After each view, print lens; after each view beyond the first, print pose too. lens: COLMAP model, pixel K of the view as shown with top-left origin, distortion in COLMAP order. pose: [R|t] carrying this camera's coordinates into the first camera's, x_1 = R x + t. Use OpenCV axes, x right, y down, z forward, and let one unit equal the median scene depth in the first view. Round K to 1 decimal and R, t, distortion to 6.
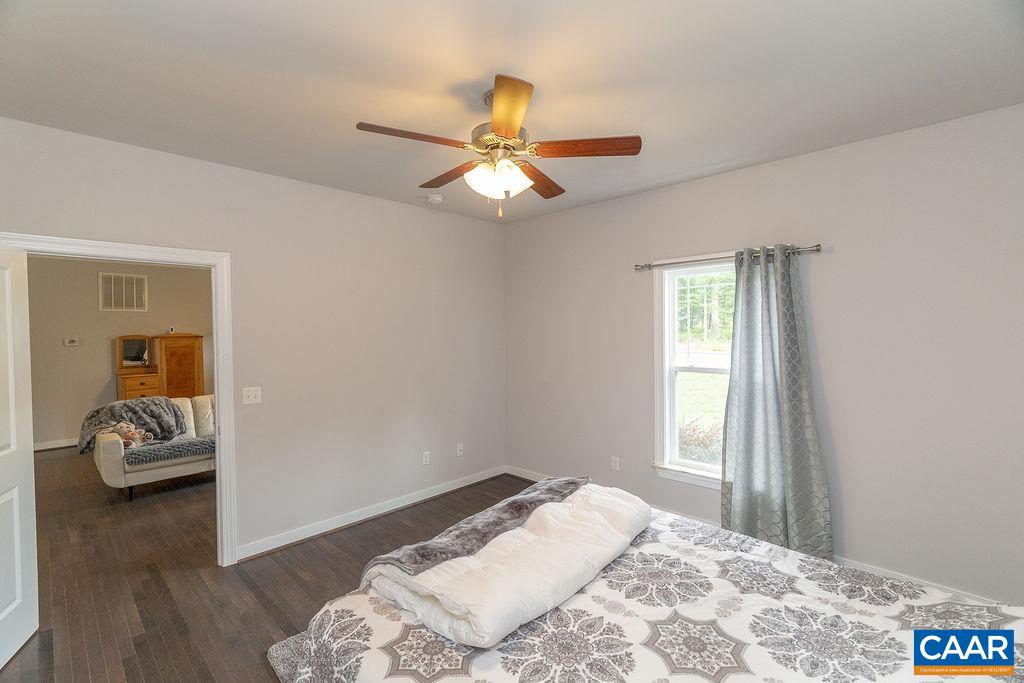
lens RADIAL K [[462.5, 0, 512.0], [0, 462.5, 341.5], [0, 0, 1]] dist [-0.001053, -0.000143]
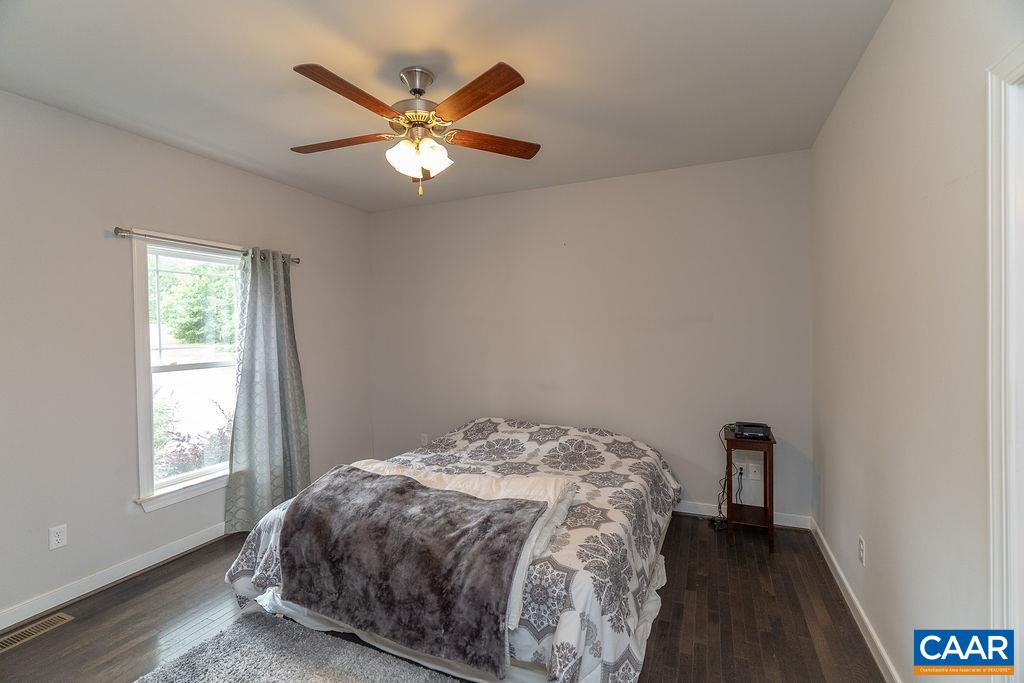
lens RADIAL K [[462.5, 0, 512.0], [0, 462.5, 341.5], [0, 0, 1]] dist [-0.001053, -0.000143]
pose [[-0.361017, -0.003373, 0.932553, -0.734151], [0.047587, 0.998624, 0.022034, 0.027256], [-0.931344, 0.052332, -0.360360, 0.846475]]
